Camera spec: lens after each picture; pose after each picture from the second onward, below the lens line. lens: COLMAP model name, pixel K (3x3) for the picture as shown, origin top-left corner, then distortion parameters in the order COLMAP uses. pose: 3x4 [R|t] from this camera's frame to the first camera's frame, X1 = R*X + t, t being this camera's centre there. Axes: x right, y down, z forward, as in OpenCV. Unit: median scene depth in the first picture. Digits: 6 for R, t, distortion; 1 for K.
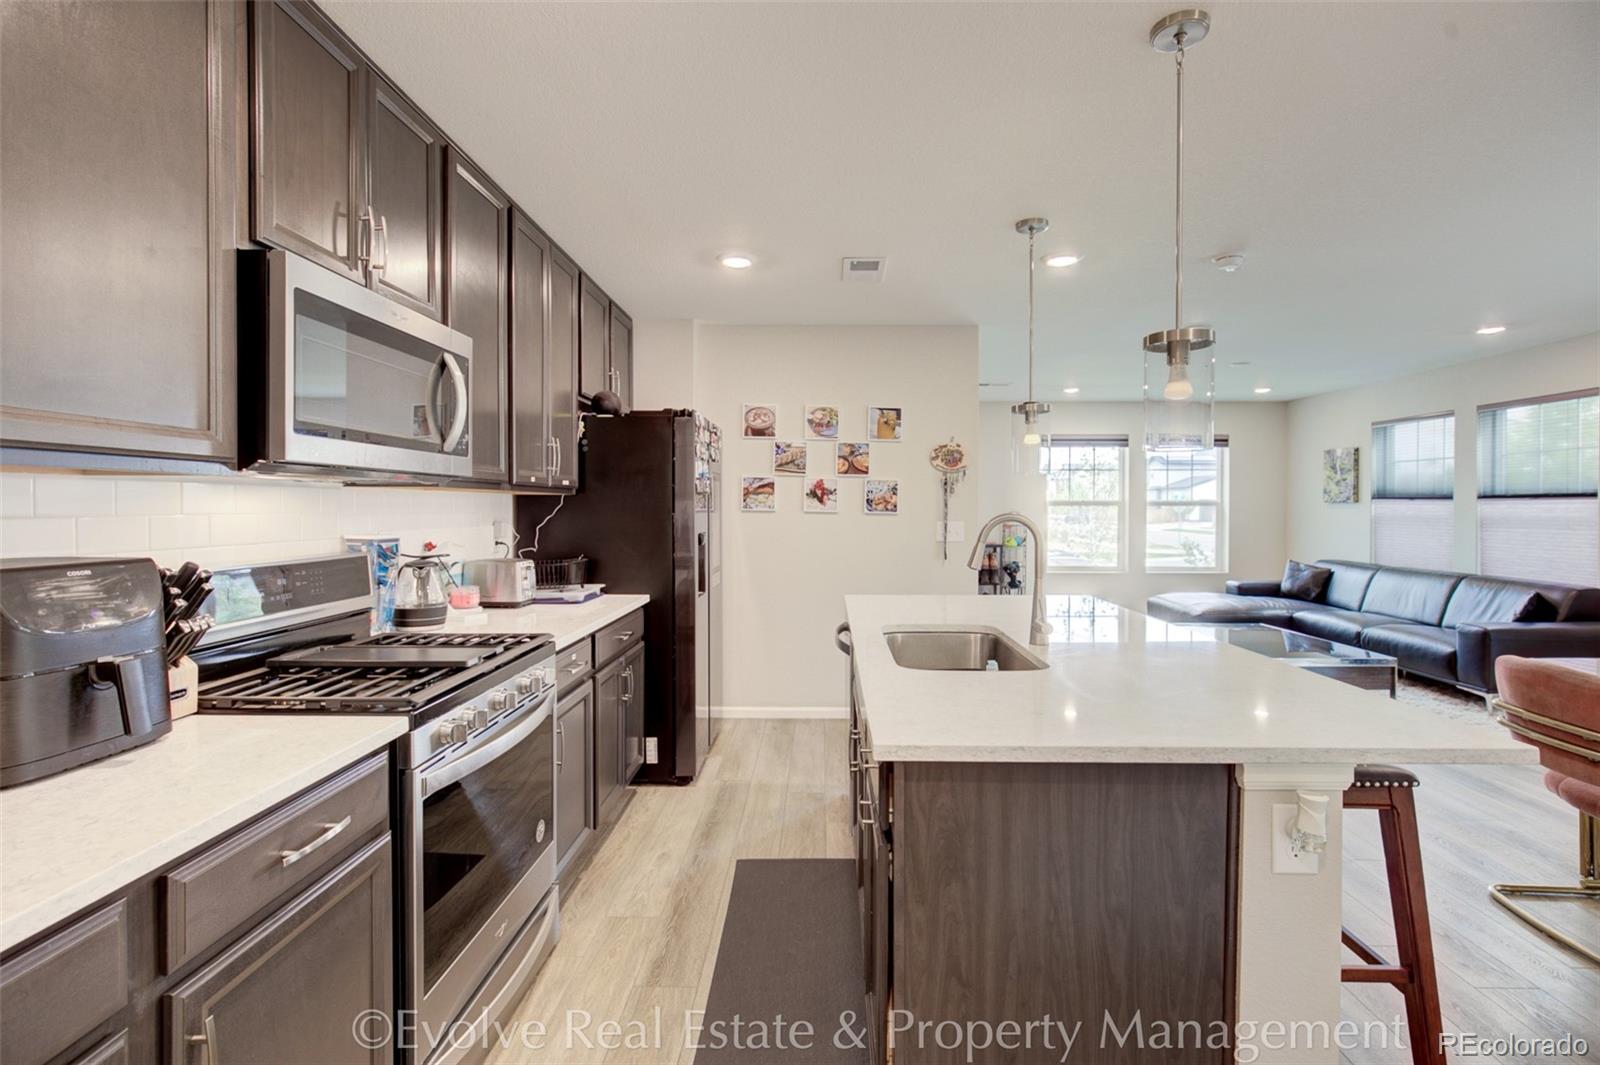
lens RADIAL K [[735.0, 0, 817.6], [0, 735.0, 513.9], [0, 0, 1]] dist [0.003605, 0.000331]
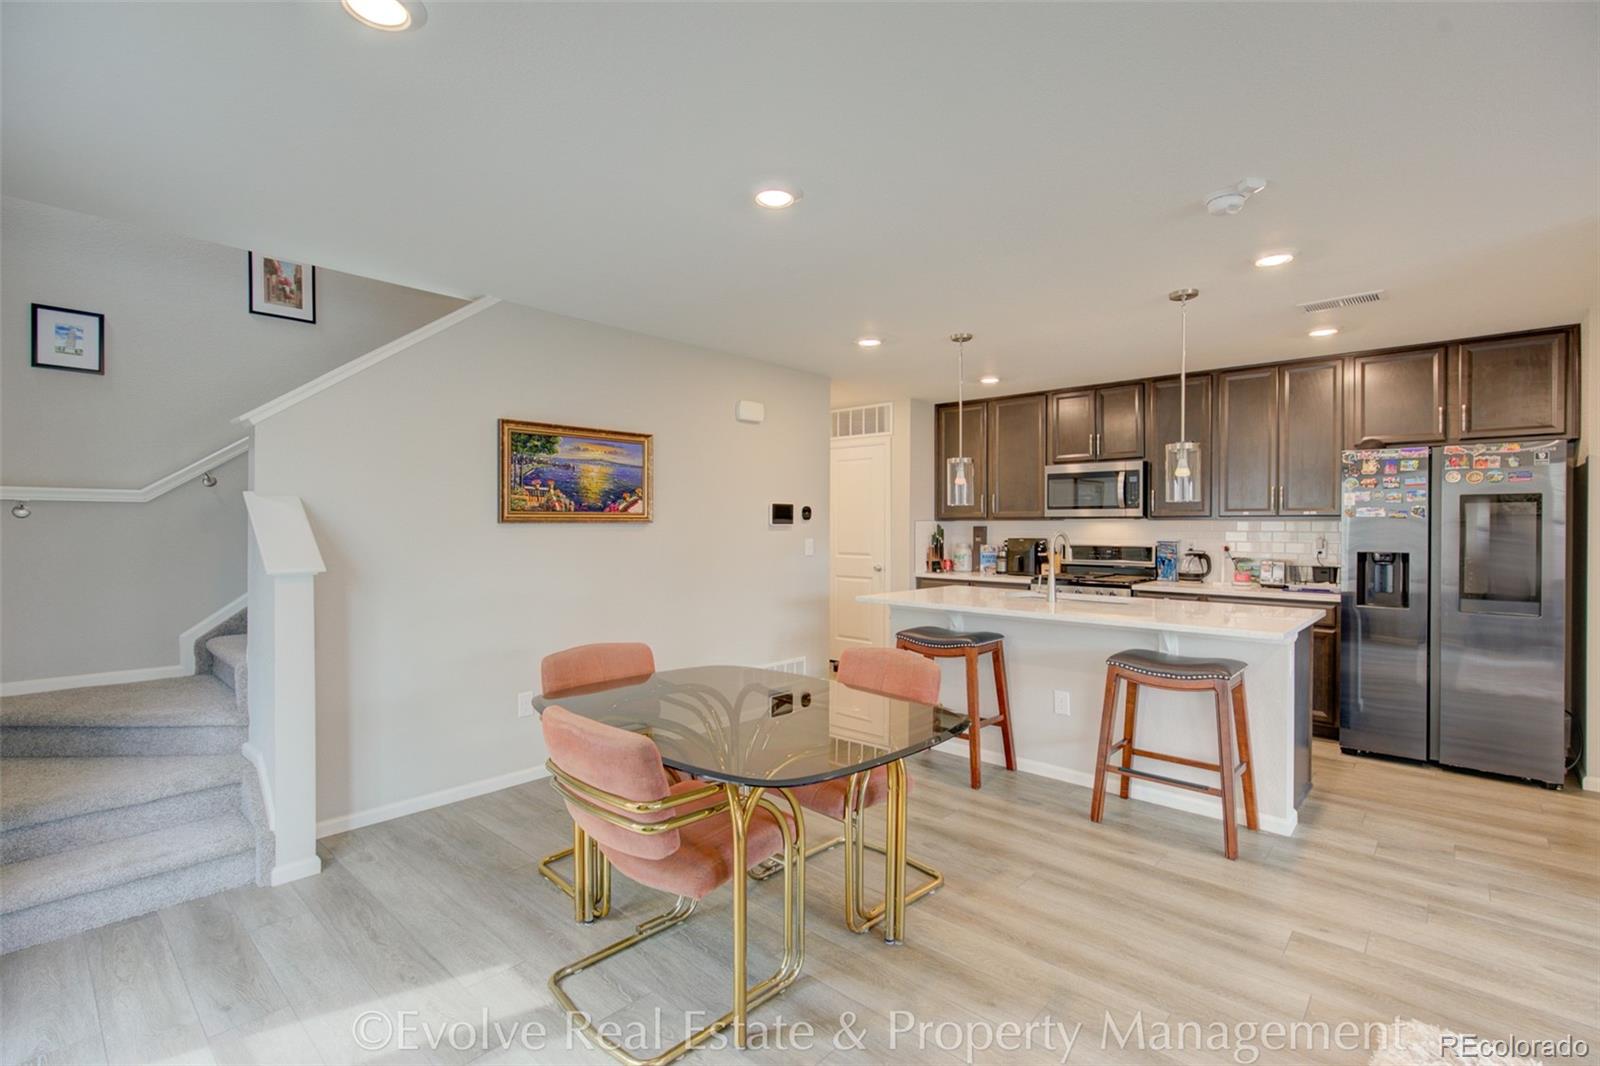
lens RADIAL K [[725.1, 0, 804.1], [0, 725.1, 530.3], [0, 0, 1]] dist [0.001848, 0.000305]
pose [[-0.661736, 0.001368, -0.749736, 1.022059], [-0.011608, 0.999860, 0.012069, -0.008858], [0.749647, 0.016689, -0.661627, 0.849854]]
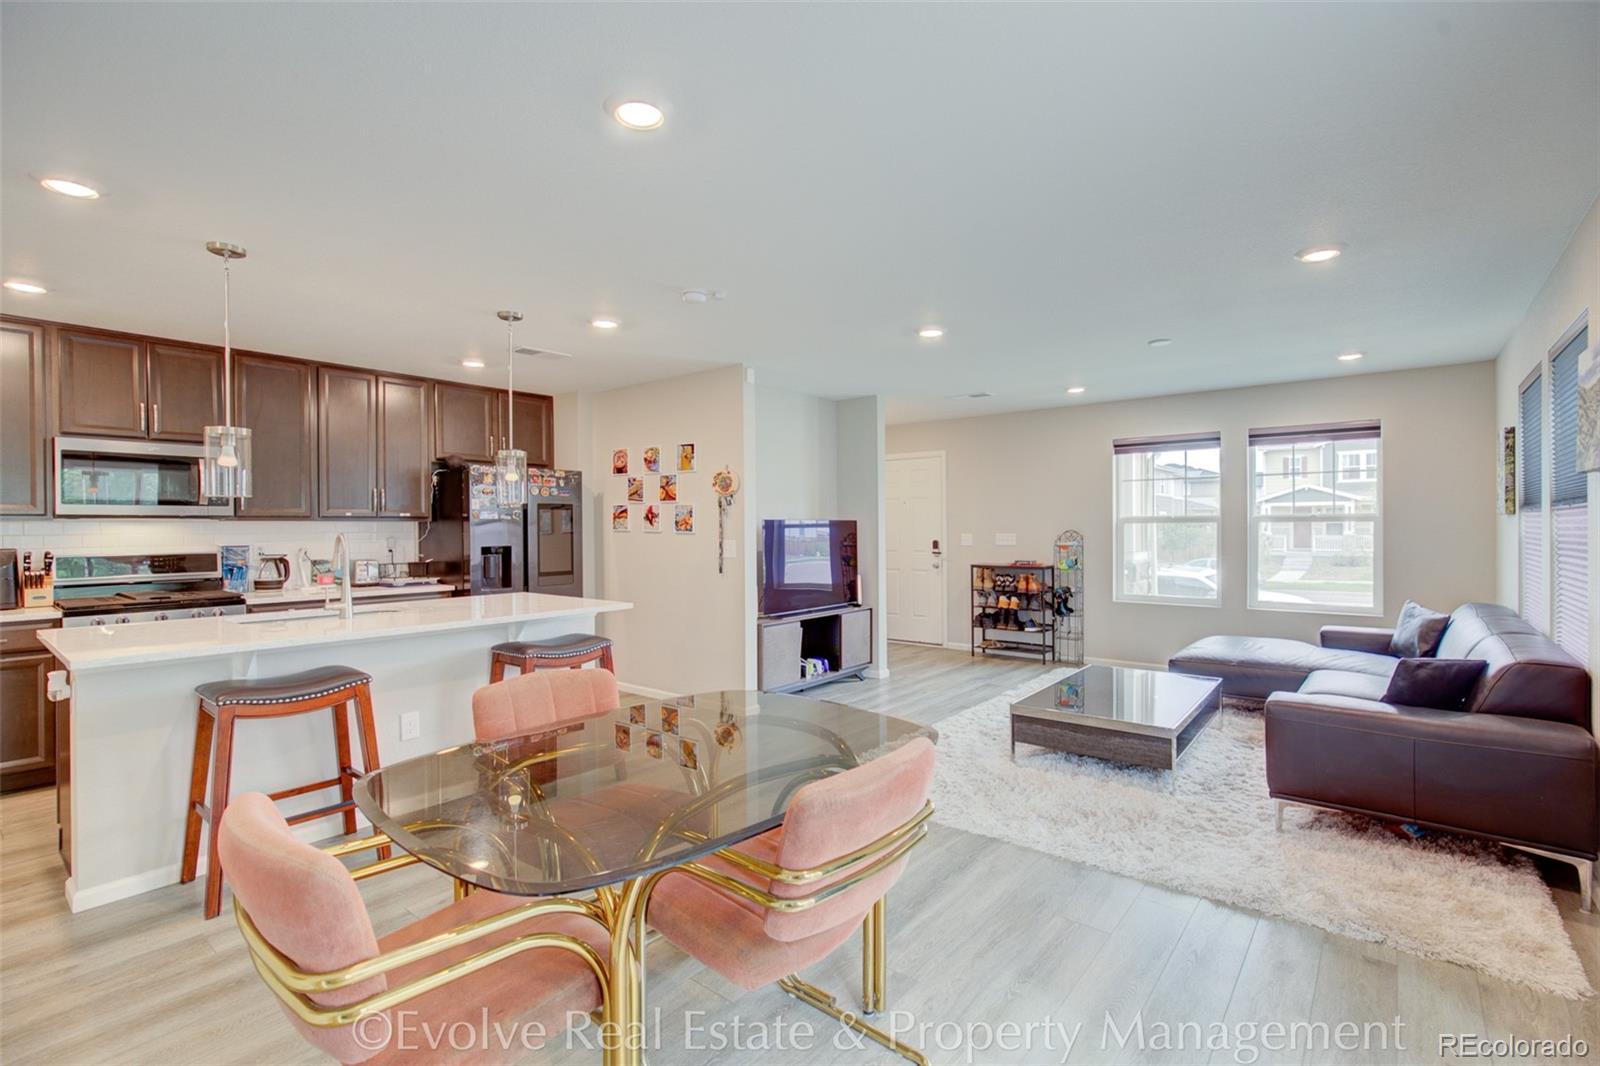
lens RADIAL K [[725.1, 0, 804.1], [0, 725.1, 530.3], [0, 0, 1]] dist [0.001848, 0.000305]
pose [[0.780629, -0.002463, -0.624989, 0.972393], [0.000706, 0.999995, -0.003059, -0.000894], [0.624994, 0.001946, 0.780627, 0.200972]]
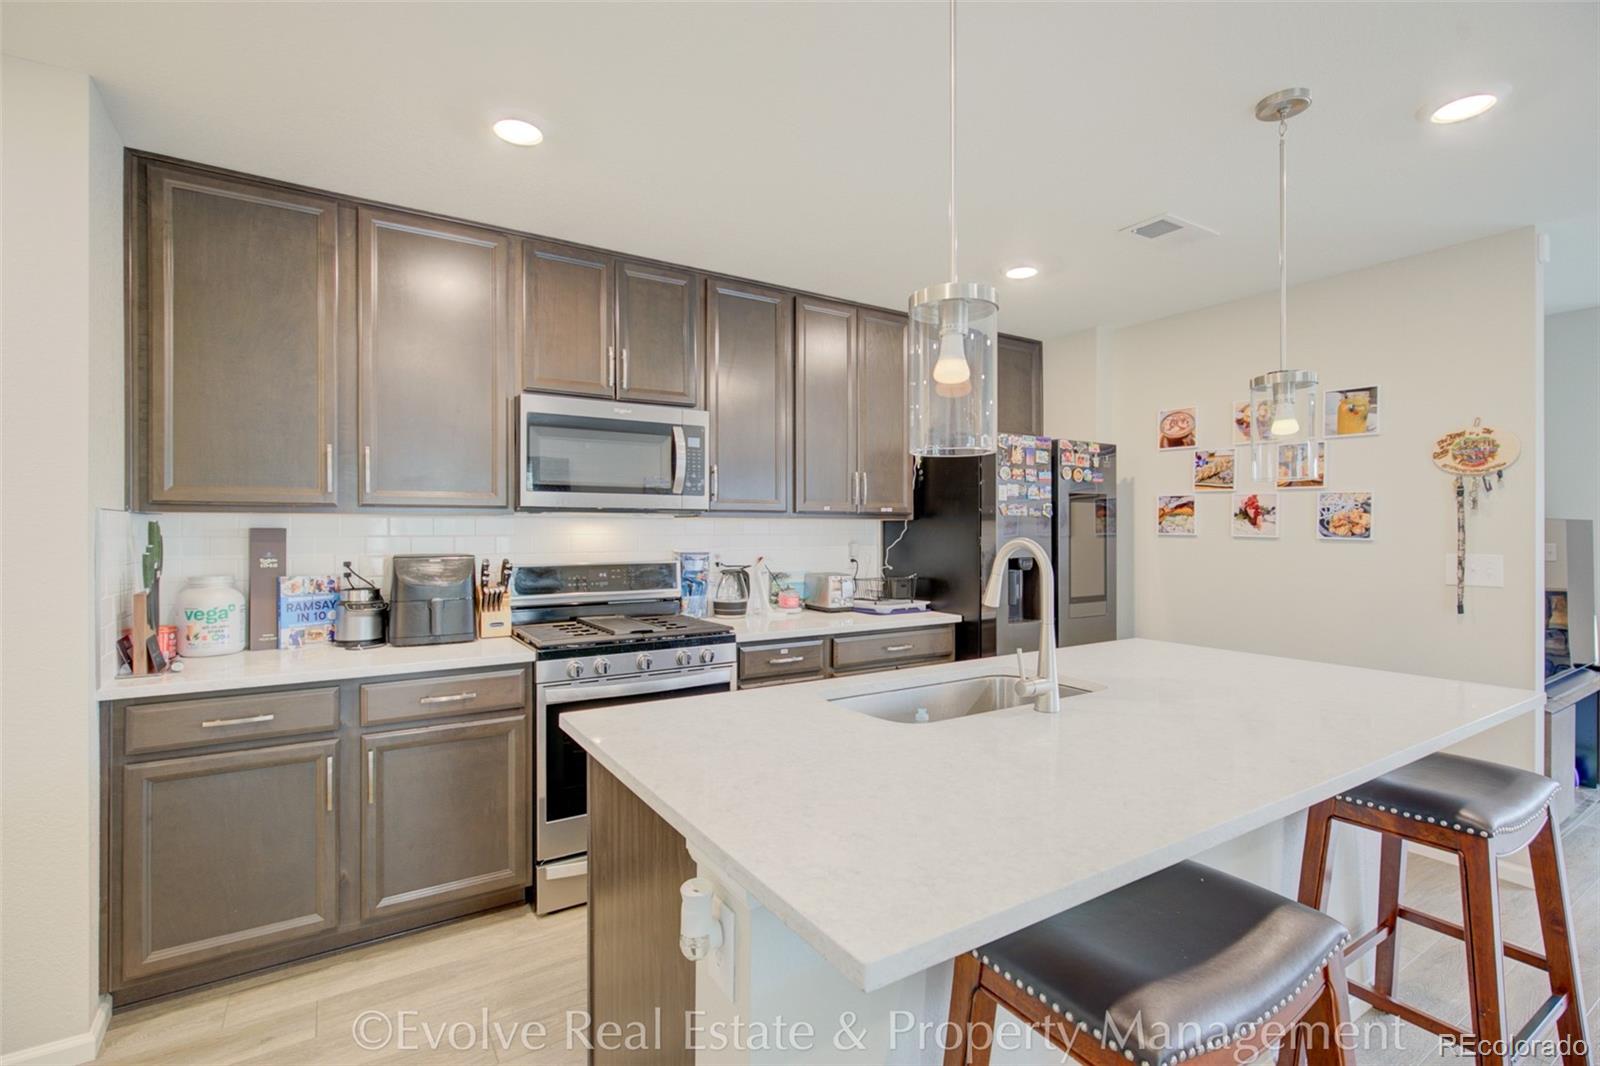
lens RADIAL K [[740.0, 0, 807.0], [0, 740.0, 529.2], [0, 0, 1]] dist [-0.002857, 0.000284]
pose [[0.552873, -0.001986, -0.833263, 0.389795], [-0.007824, 0.999941, -0.007574, -0.001494], [0.833229, 0.010707, 0.552824, 0.180386]]
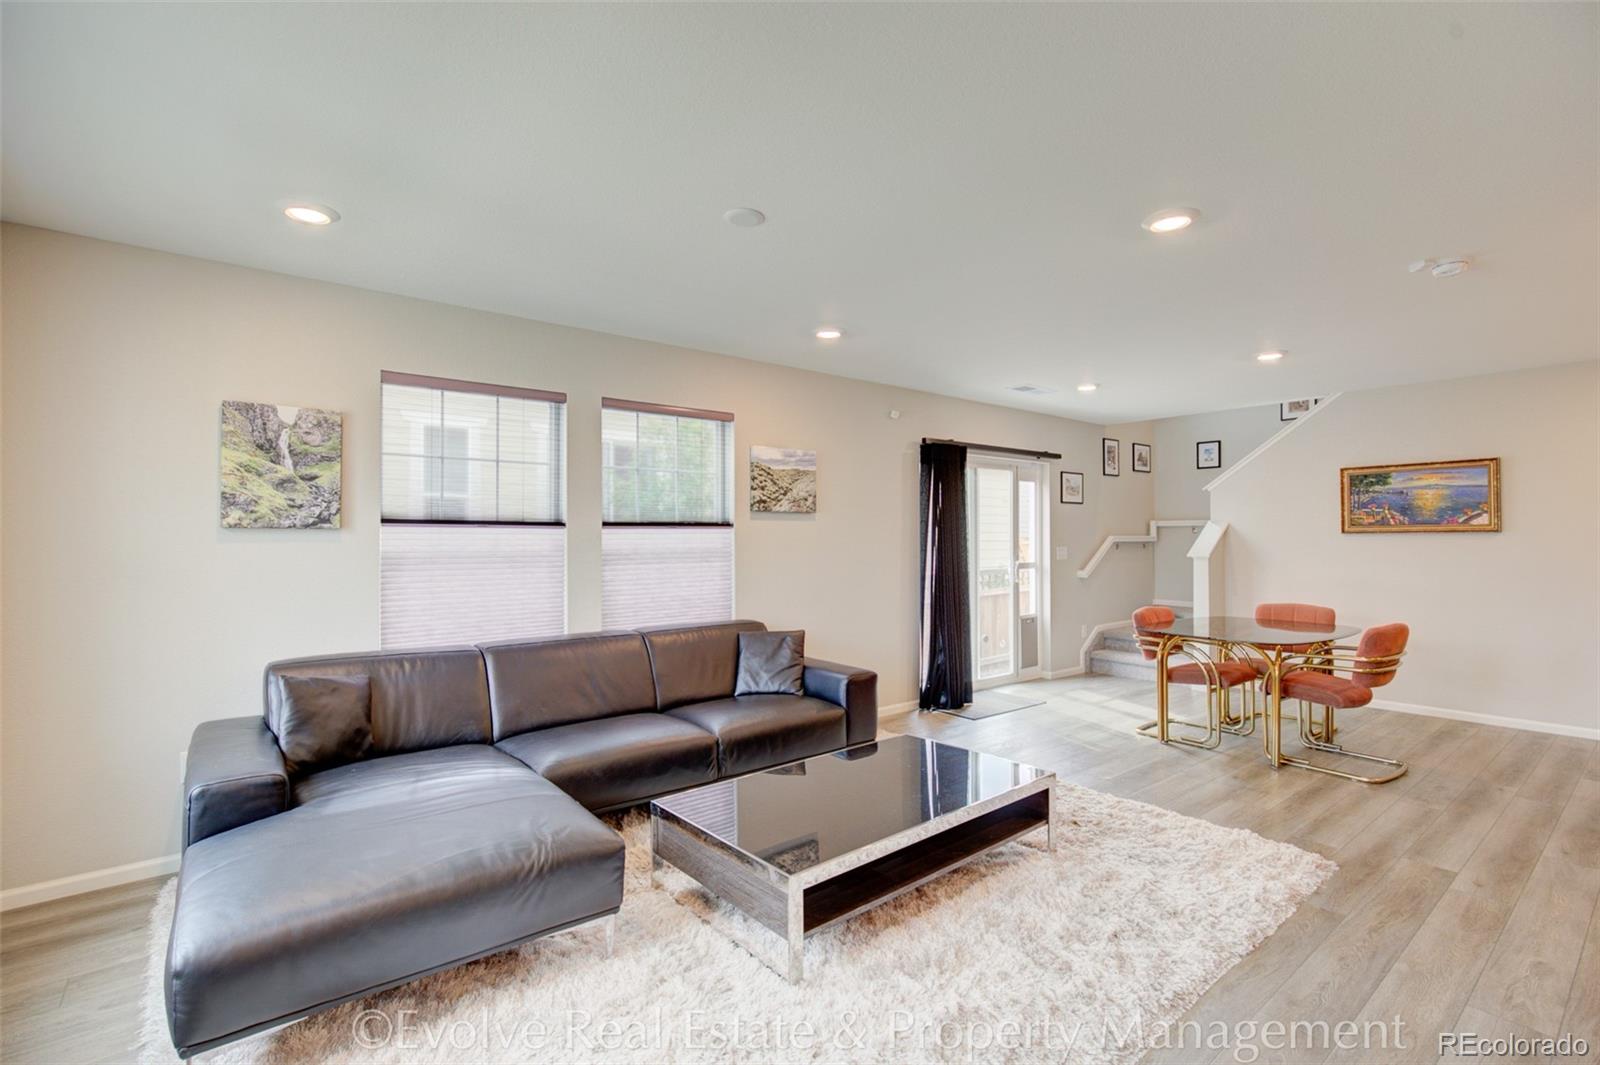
lens RADIAL K [[725.1, 0, 804.1], [0, 725.1, 529.8], [0, 0, 1]] dist [0.001848, 0.000305]
pose [[-0.641010, 0.005522, 0.767513, 0.275837], [0.008939, 0.999960, 0.000271, -0.018631], [-0.767480, 0.007034, -0.641034, 1.603257]]
